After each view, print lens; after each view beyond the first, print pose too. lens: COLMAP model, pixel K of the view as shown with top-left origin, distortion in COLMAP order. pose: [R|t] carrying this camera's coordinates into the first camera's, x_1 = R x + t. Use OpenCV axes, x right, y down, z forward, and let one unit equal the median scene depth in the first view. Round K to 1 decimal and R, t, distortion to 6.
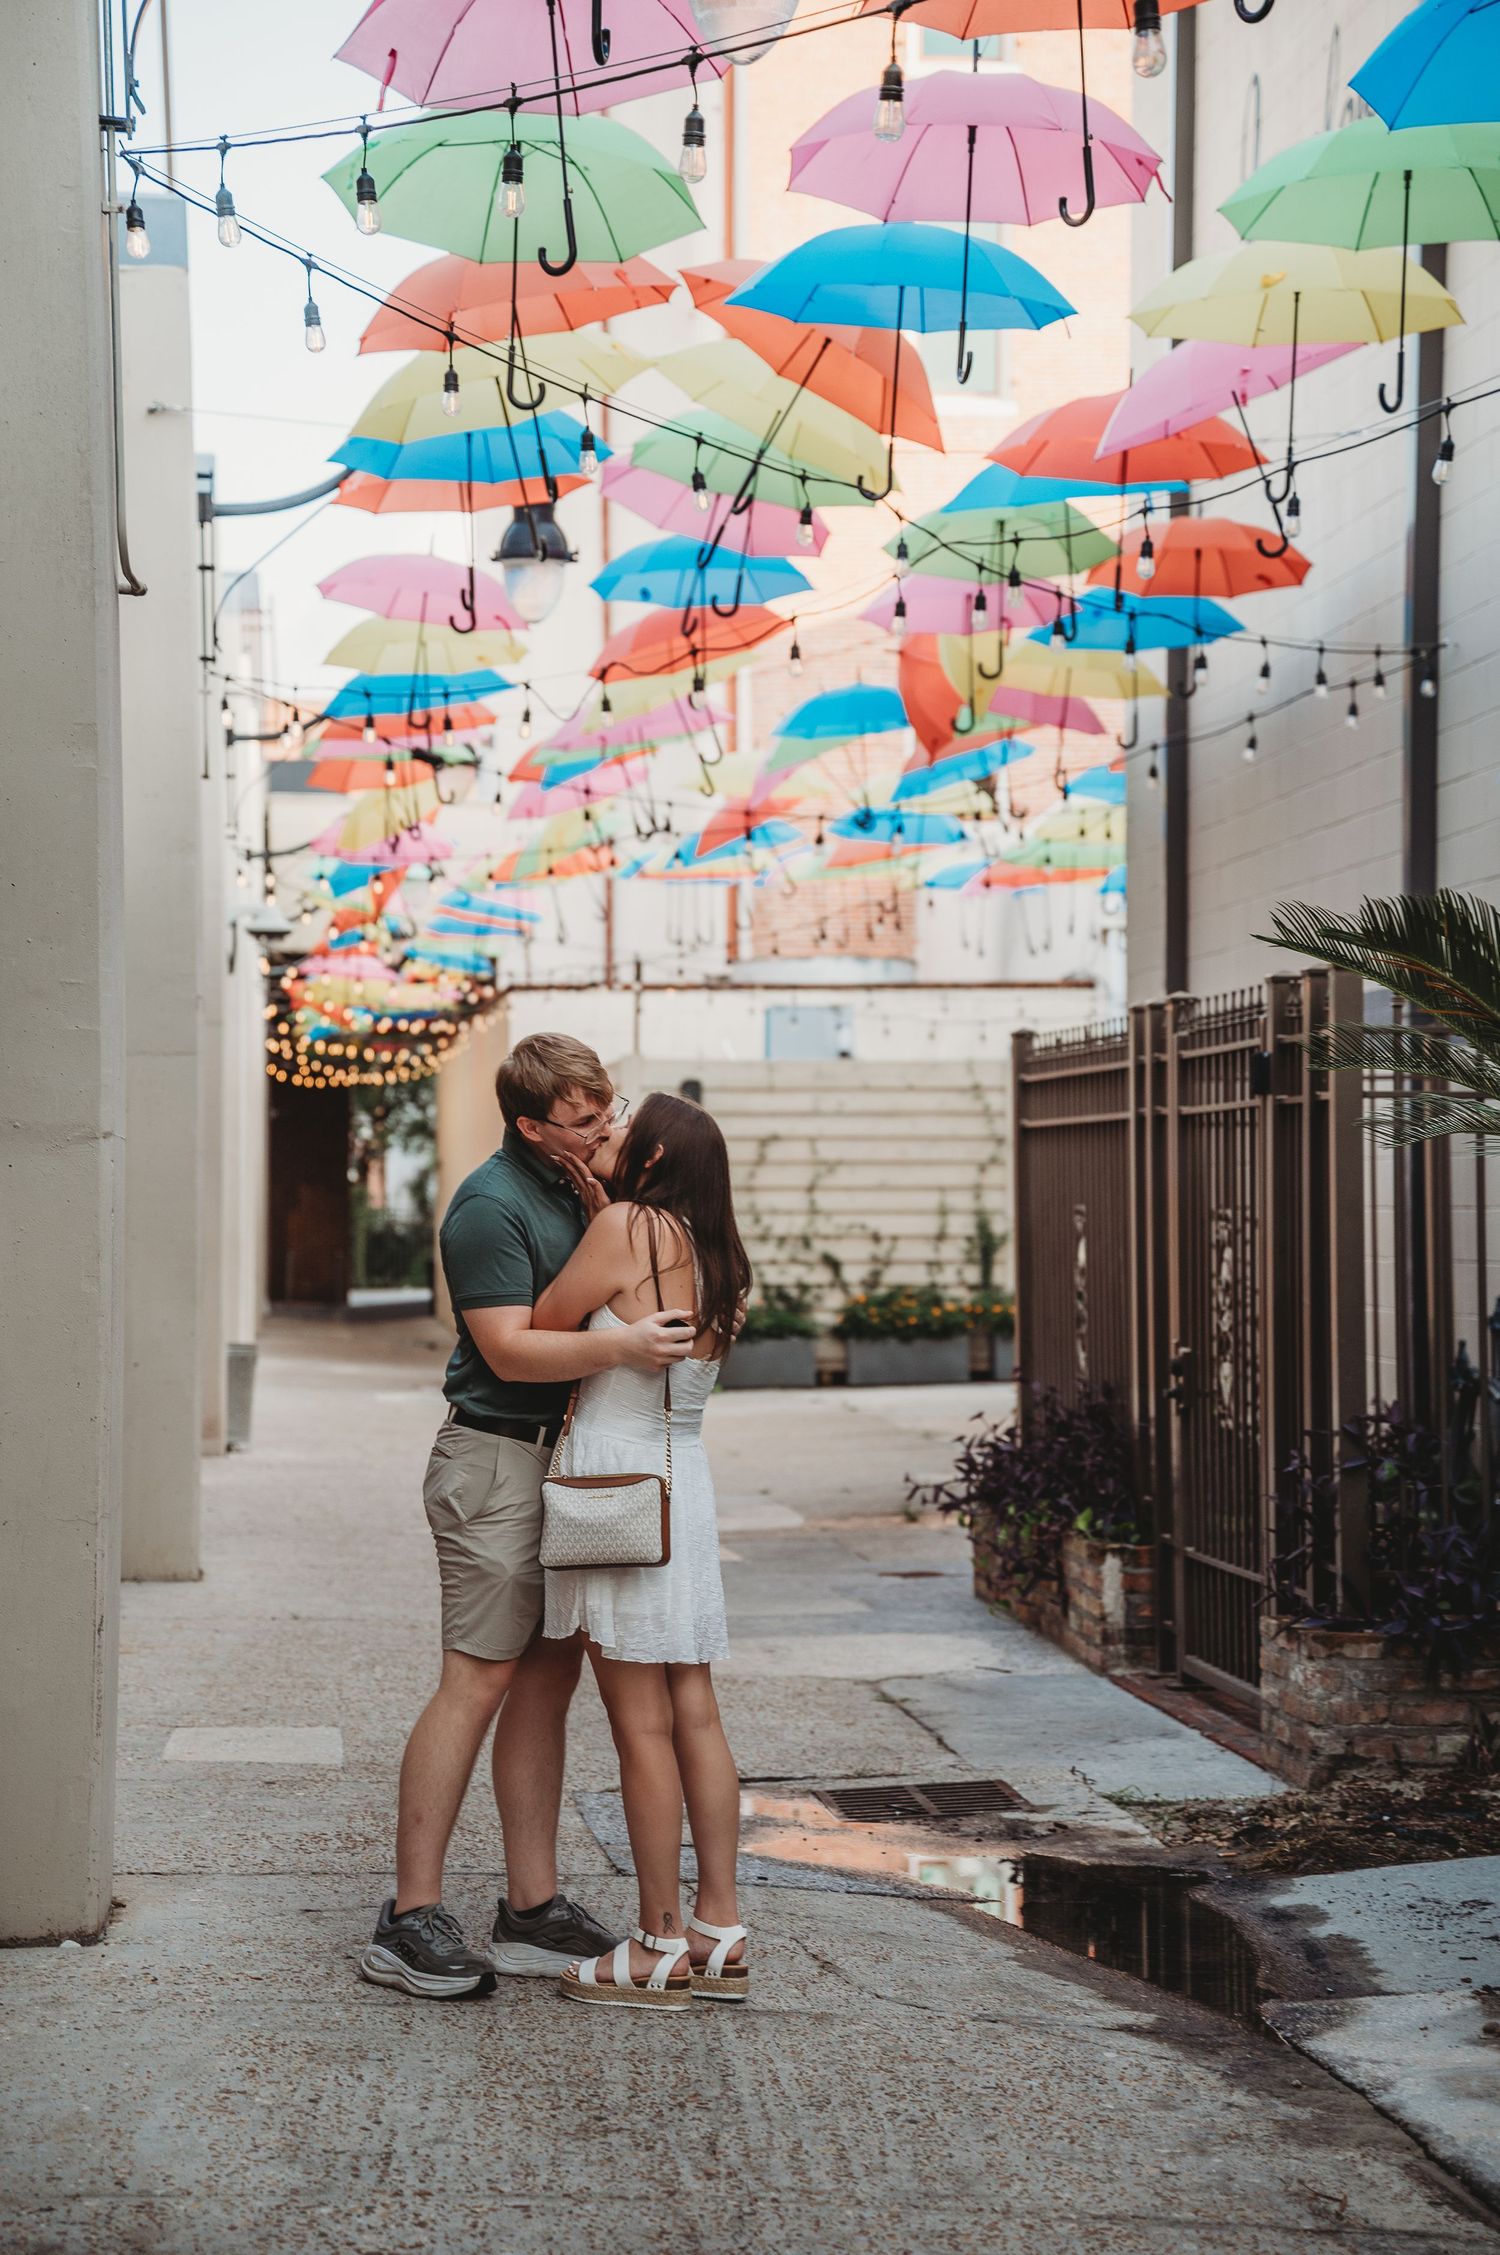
lens RADIAL K [[13452.8, 0, 788.9], [0, 13452.8, 1130.5], [0, 0, 1]] dist [5.743245, -71.747663]
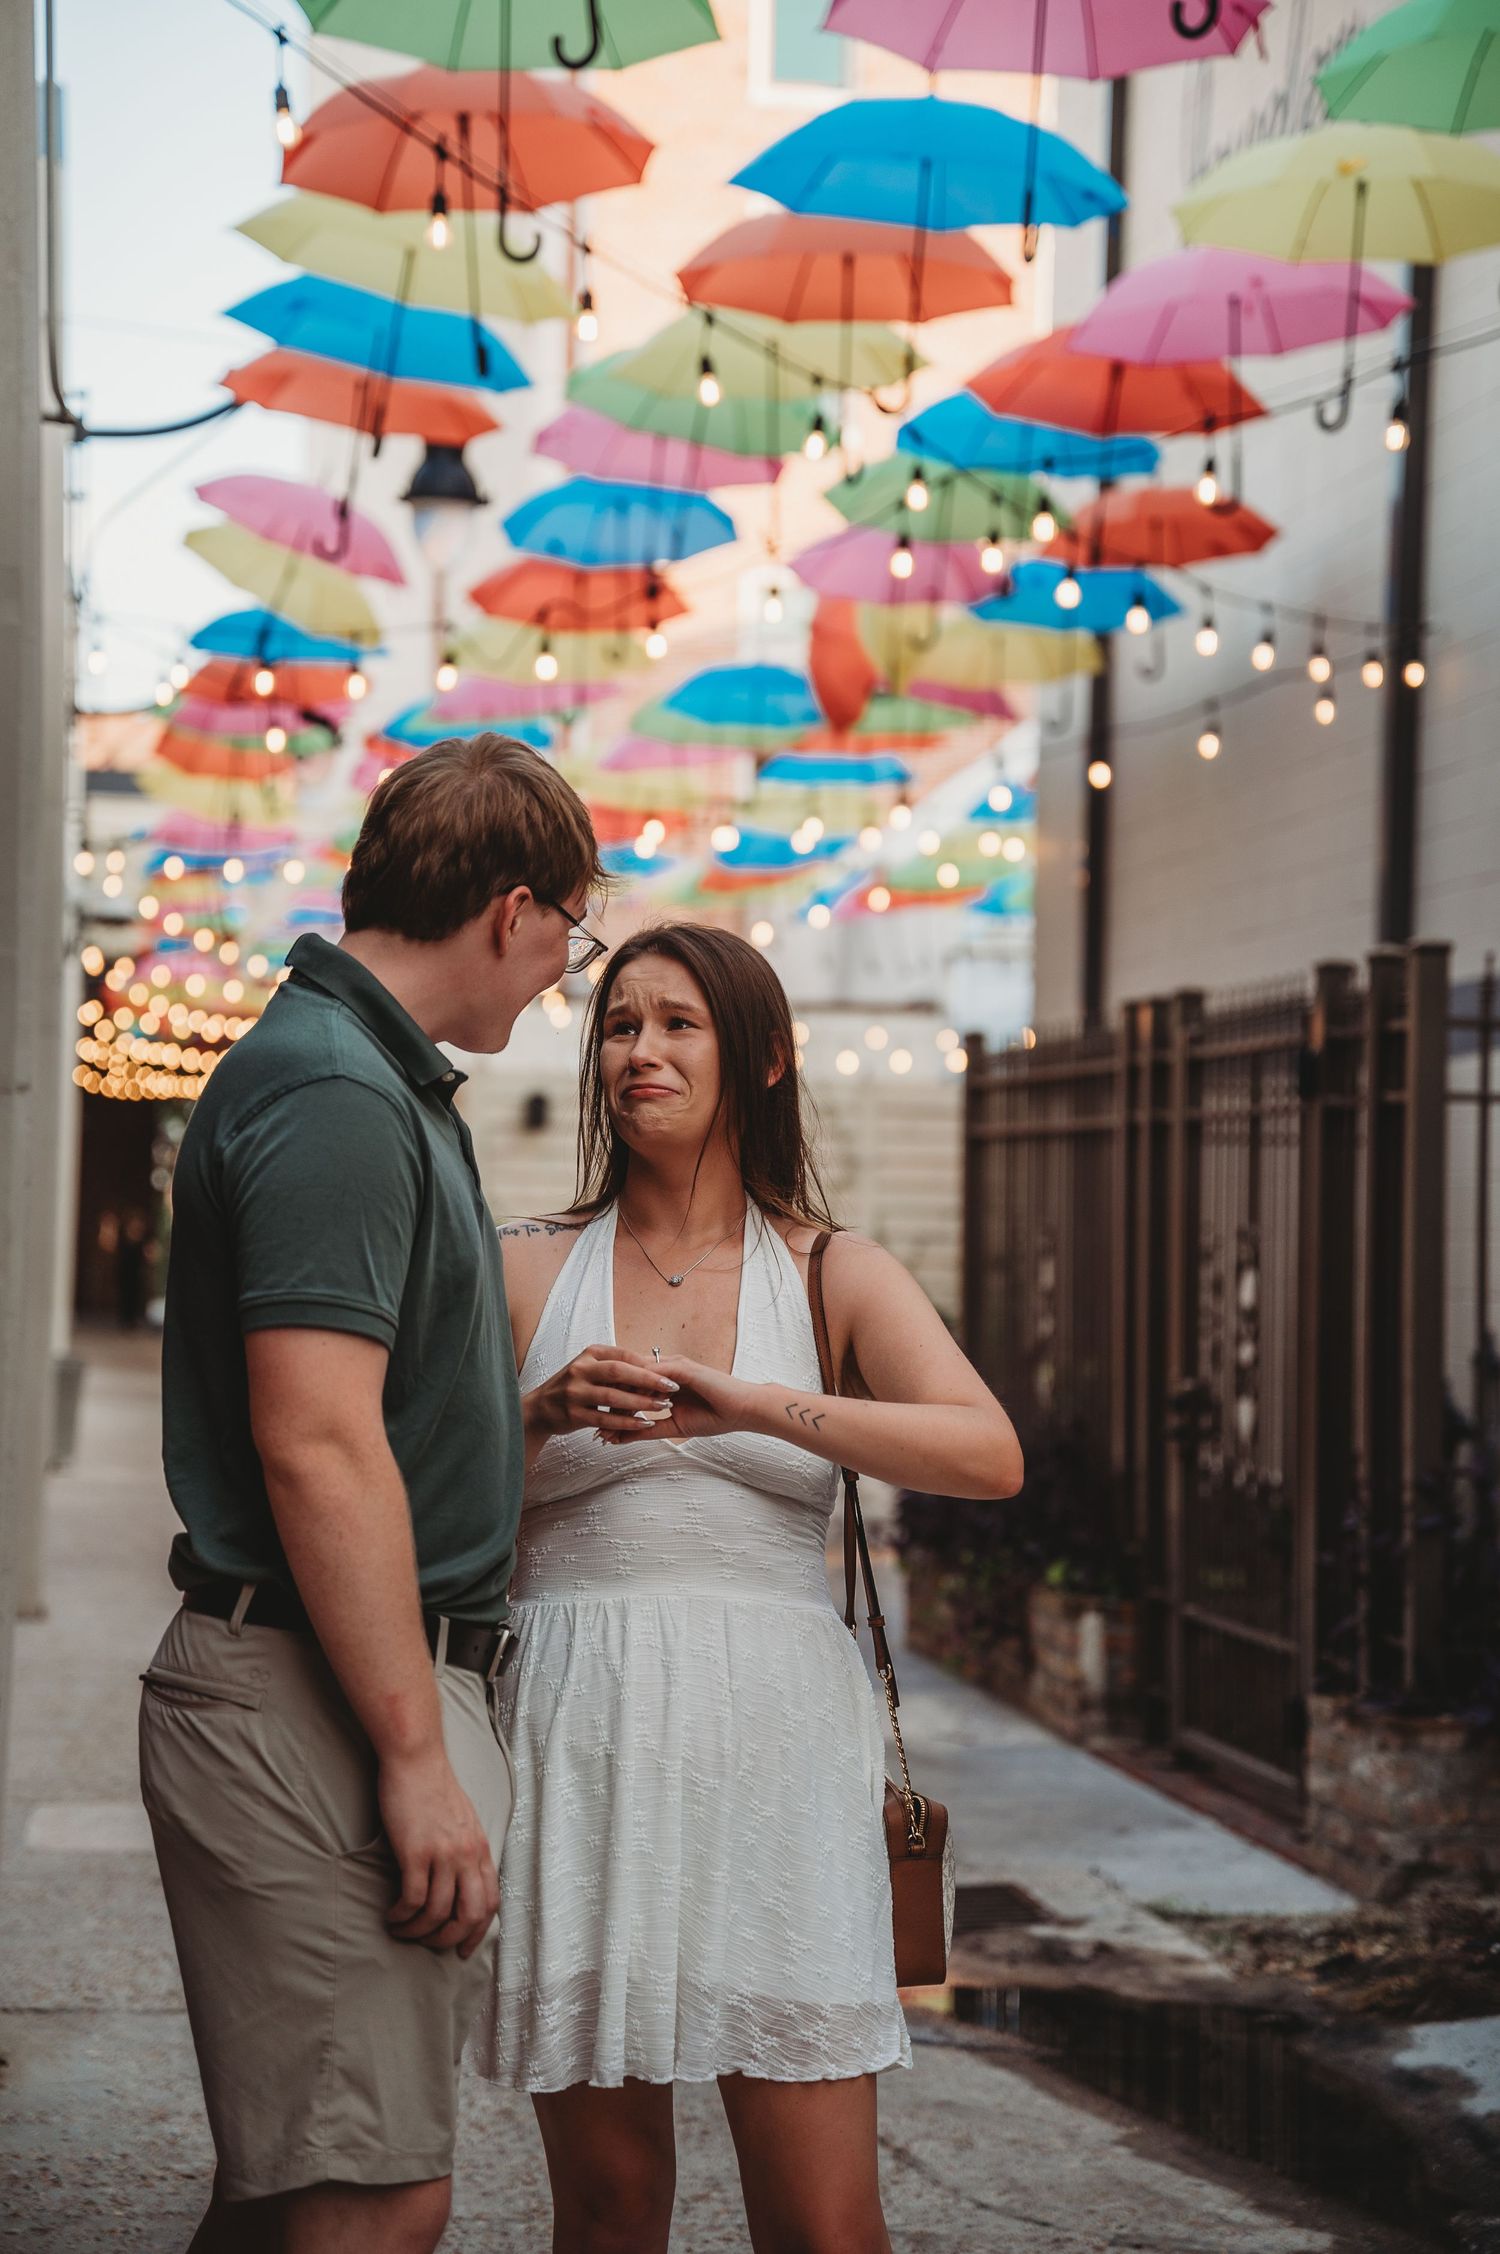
lens RADIAL K [[5233.2, 0, 748.9], [0, 5233.2, 1085.1], [0, 0, 1]] dist [0.654324, 0.371182]
pose [[0.986202, 0.032058, 0.162412, -0.057128], [-0.026695, 0.999027, -0.035101, 0.009667], [-0.163379, 0.030281, 0.986099, 0.673471]]
